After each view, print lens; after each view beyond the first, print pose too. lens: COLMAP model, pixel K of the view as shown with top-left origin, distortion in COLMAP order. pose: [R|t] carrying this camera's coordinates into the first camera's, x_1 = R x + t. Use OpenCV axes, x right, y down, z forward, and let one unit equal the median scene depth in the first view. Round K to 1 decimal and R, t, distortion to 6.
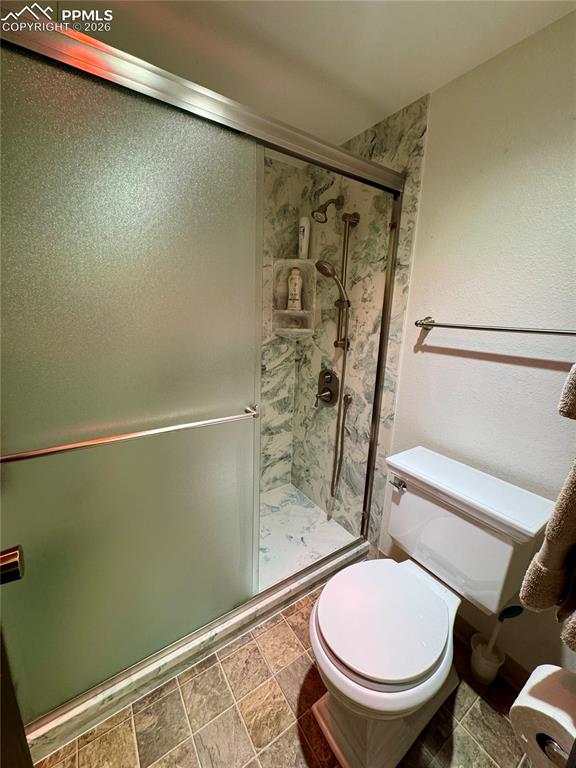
lens RADIAL K [[306.4, 0, 287.6], [0, 306.4, 382.2], [0, 0, 1]] dist [-0.001745, -0.000141]
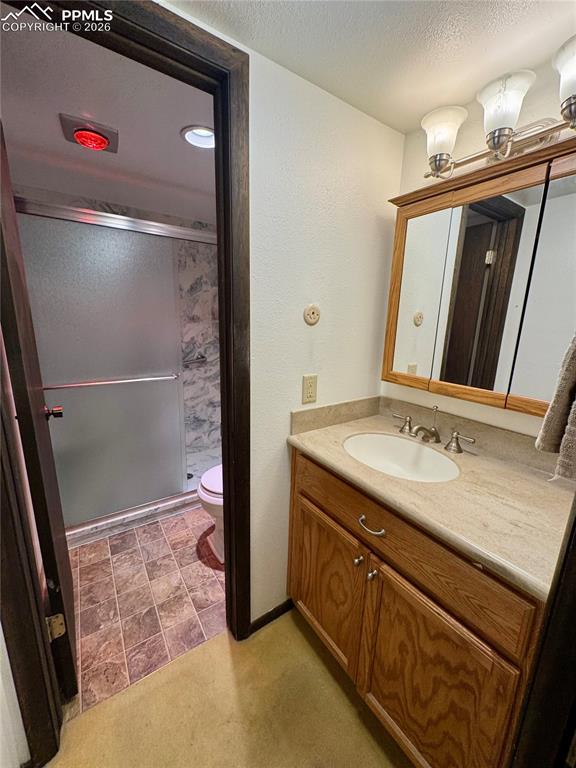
lens RADIAL K [[306.4, 0, 287.9], [0, 306.4, 385.8], [0, 0, 1]] dist [-0.001745, -0.000141]
pose [[0.999991, -0.004273, -0.000538, 0.498897], [0.004262, 0.999808, -0.019103, 0.171736], [0.000619, 0.019100, 0.999817, -0.740429]]
